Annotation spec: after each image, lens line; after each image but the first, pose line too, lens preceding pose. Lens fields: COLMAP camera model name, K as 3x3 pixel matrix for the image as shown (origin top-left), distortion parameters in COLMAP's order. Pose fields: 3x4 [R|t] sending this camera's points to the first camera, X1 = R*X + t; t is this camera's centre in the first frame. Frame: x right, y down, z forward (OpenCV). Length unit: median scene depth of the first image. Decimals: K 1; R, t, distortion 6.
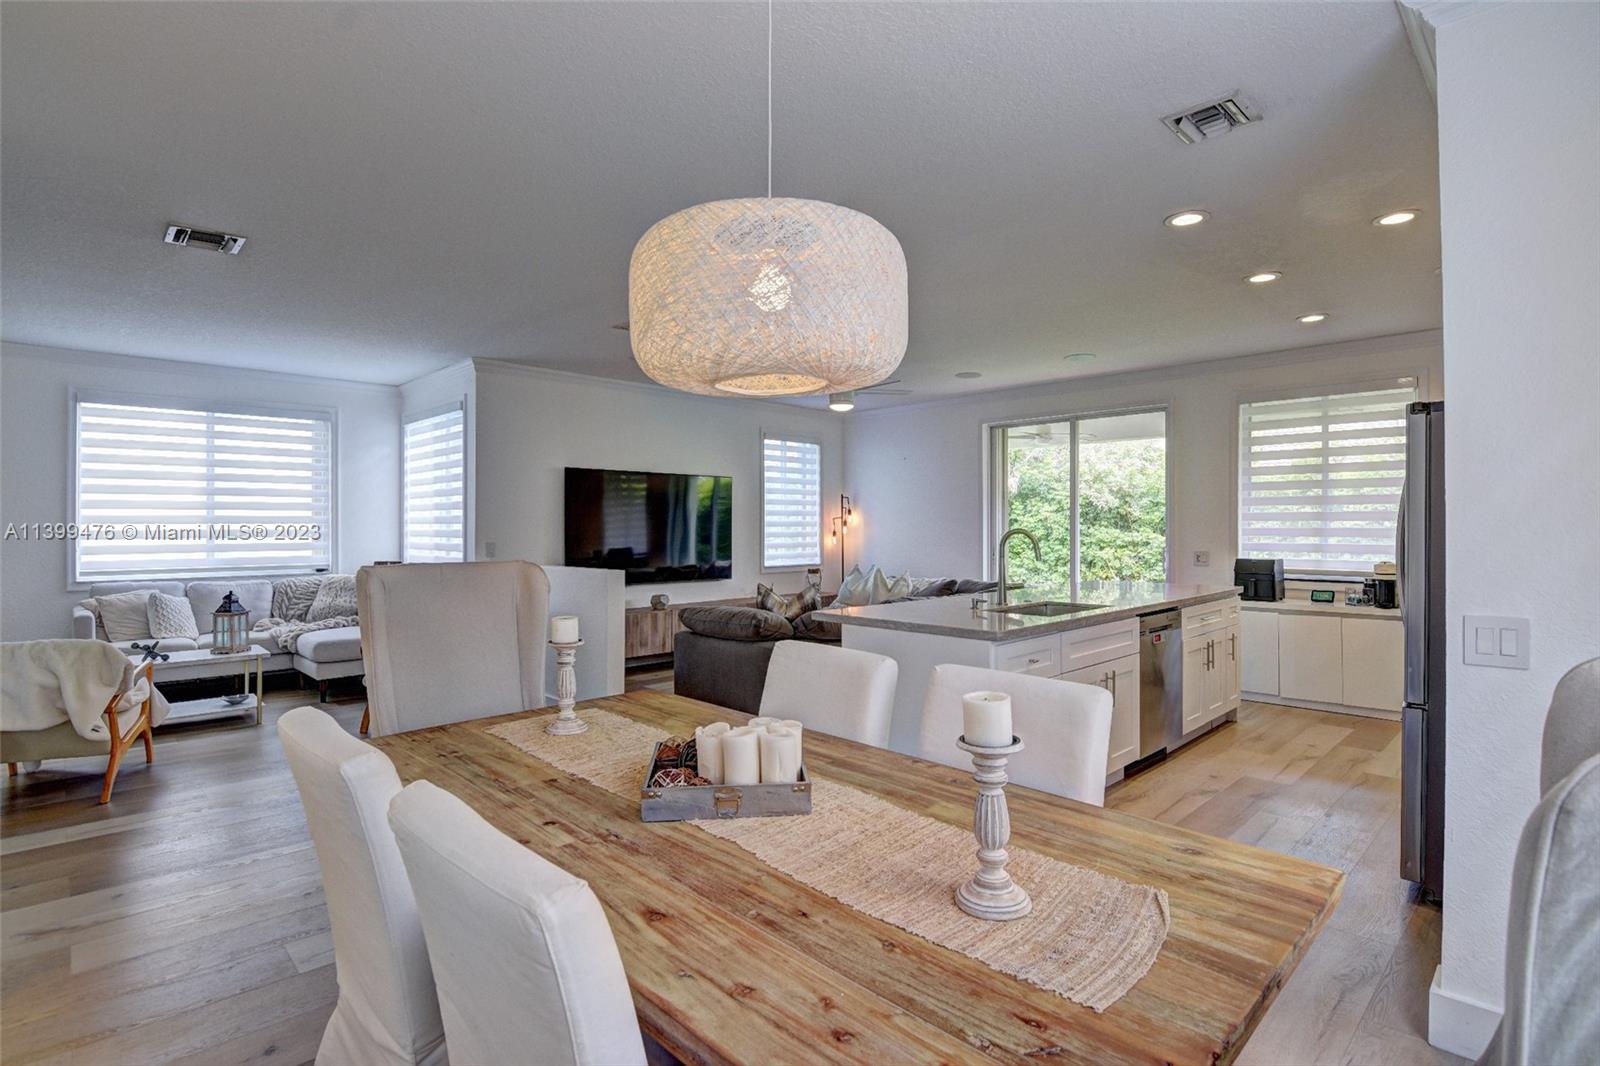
lens RADIAL K [[780.3, 0, 803.6], [0, 780.3, 525.6], [0, 0, 1]] dist [0.002003, -0.012368]
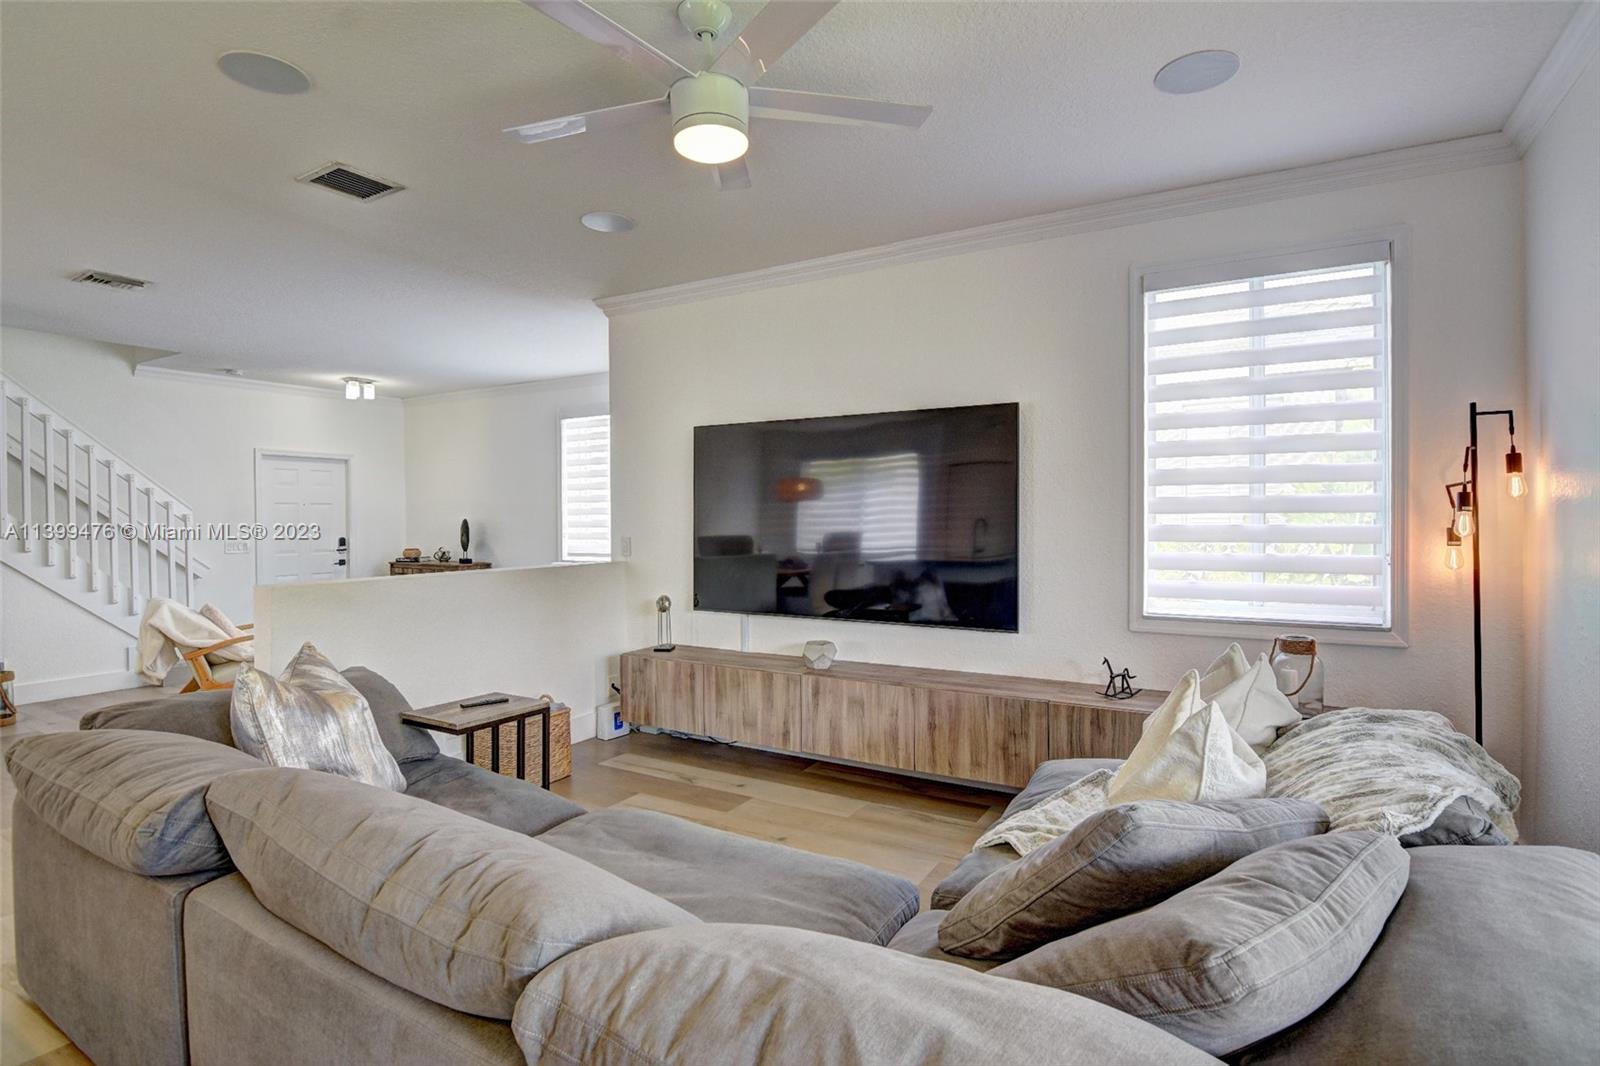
lens RADIAL K [[780.3, 0, 803.6], [0, 780.3, 525.6], [0, 0, 1]] dist [0.002003, -0.012368]
pose [[0.262047, 0.010255, -0.965001, 0.330379], [0.005703, 0.999910, 0.012175, 0.001572], [0.965038, -0.008693, 0.261965, 0.834074]]
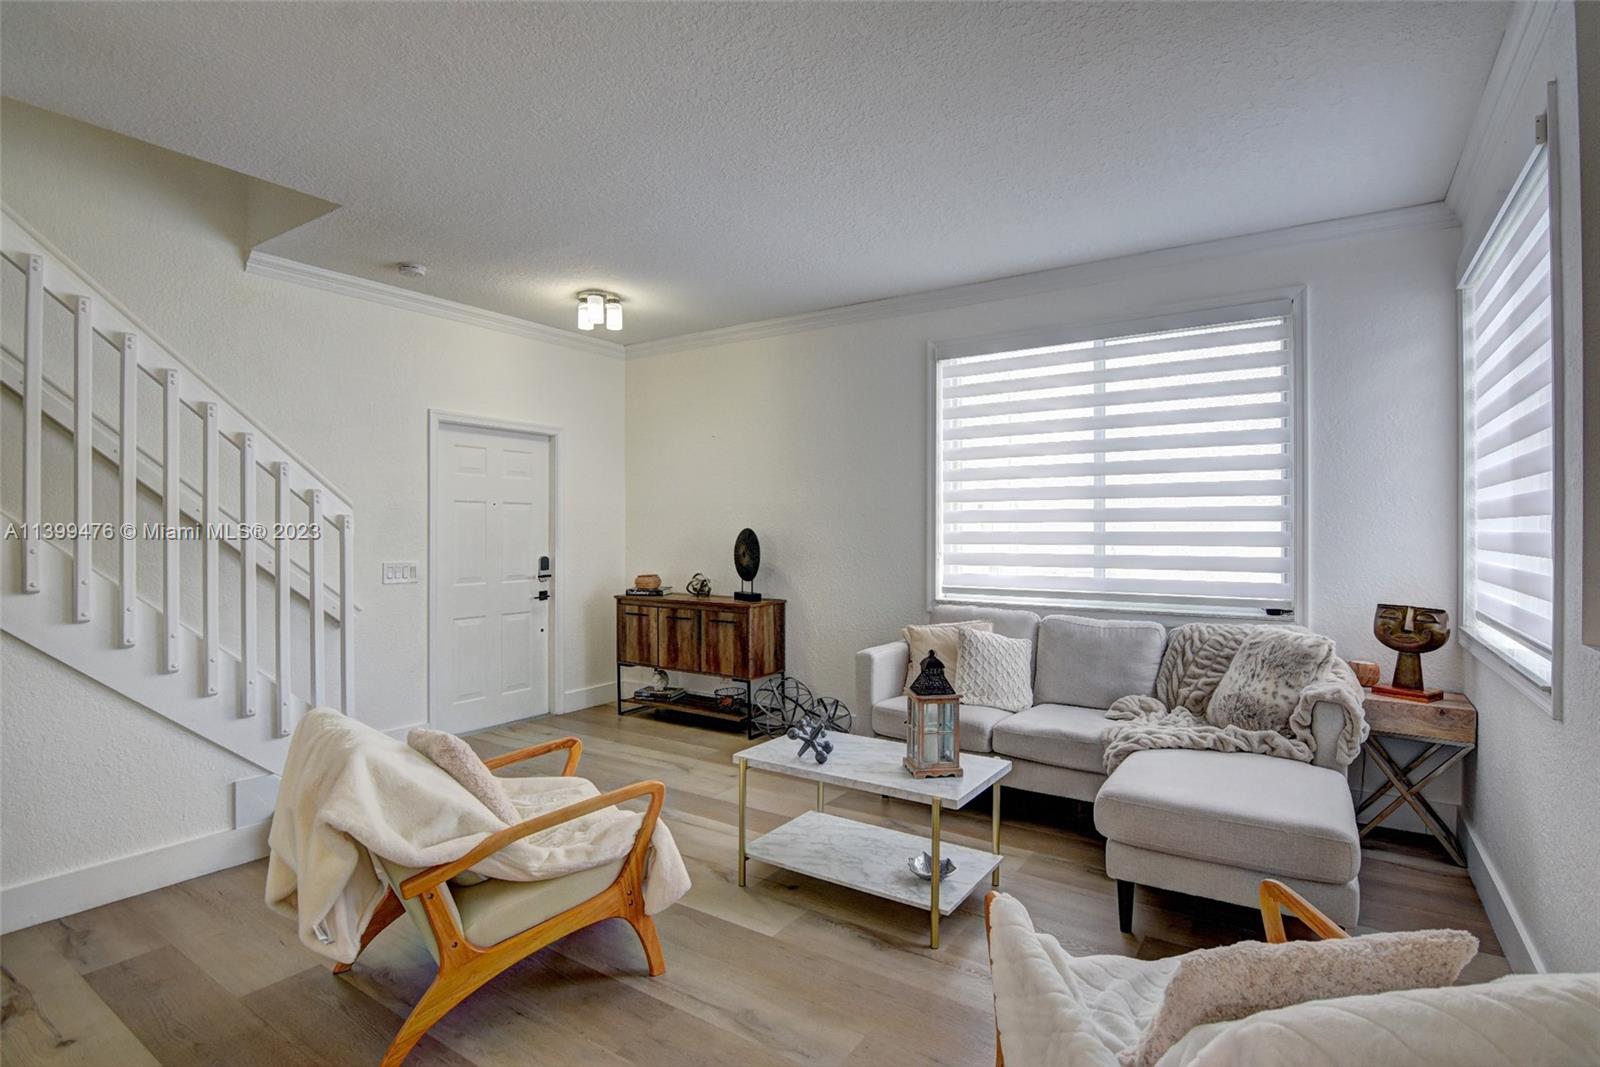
lens RADIAL K [[780.3, 0, 803.6], [0, 780.3, 526.1], [0, 0, 1]] dist [0.002003, -0.012368]
pose [[0.206032, -0.004594, -0.978534, -0.177358], [-0.001252, 0.999987, -0.004959, 0.003761], [0.978544, 0.002247, 0.206024, 0.570965]]
